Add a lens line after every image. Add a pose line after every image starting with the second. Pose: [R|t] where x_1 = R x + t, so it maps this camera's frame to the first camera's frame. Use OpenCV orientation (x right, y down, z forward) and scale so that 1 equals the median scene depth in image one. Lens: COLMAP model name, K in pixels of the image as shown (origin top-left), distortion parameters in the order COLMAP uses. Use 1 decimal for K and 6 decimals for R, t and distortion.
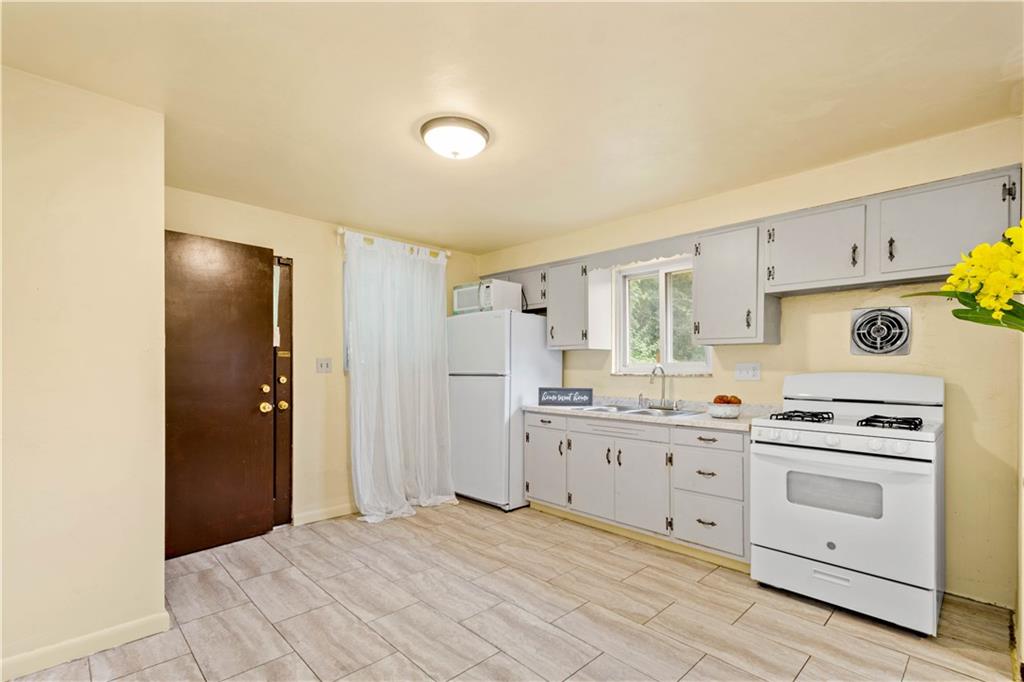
lens RADIAL K [[459.7, 0, 527.5], [0, 459.7, 367.3], [0, 0, 1]] dist [0.008331, 0.001666]
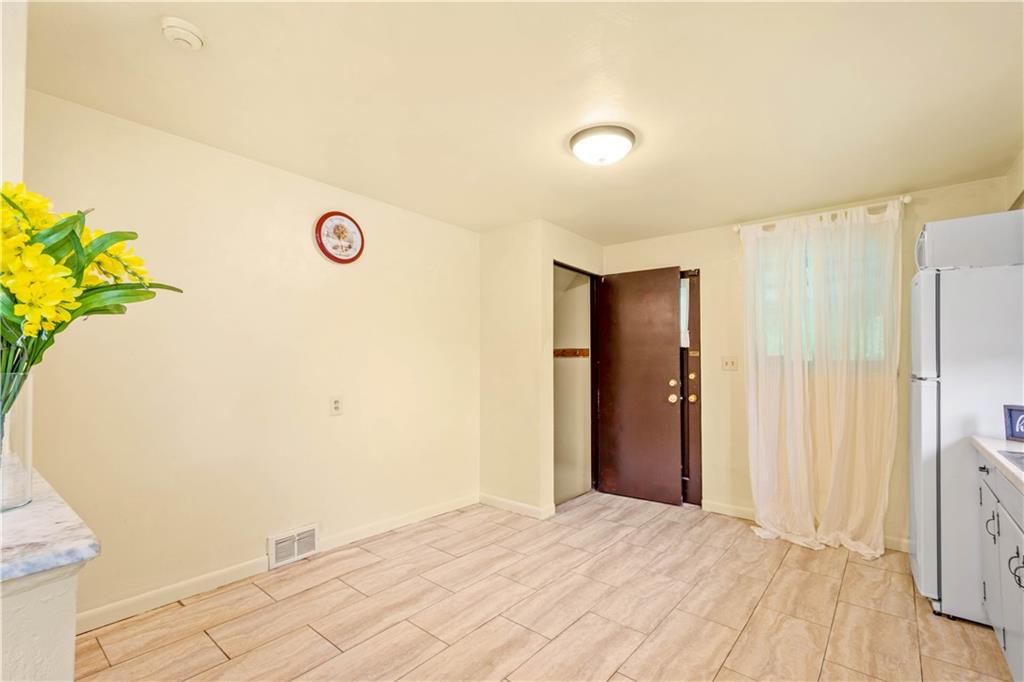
lens RADIAL K [[459.7, 0, 532.2], [0, 459.7, 344.4], [0, 0, 1]] dist [0.008331, 0.001666]
pose [[0.112578, -0.043913, -0.992672, 0.565657], [-0.003909, 0.998996, -0.044636, 0.001336], [0.993635, 0.008905, 0.112294, 0.477802]]
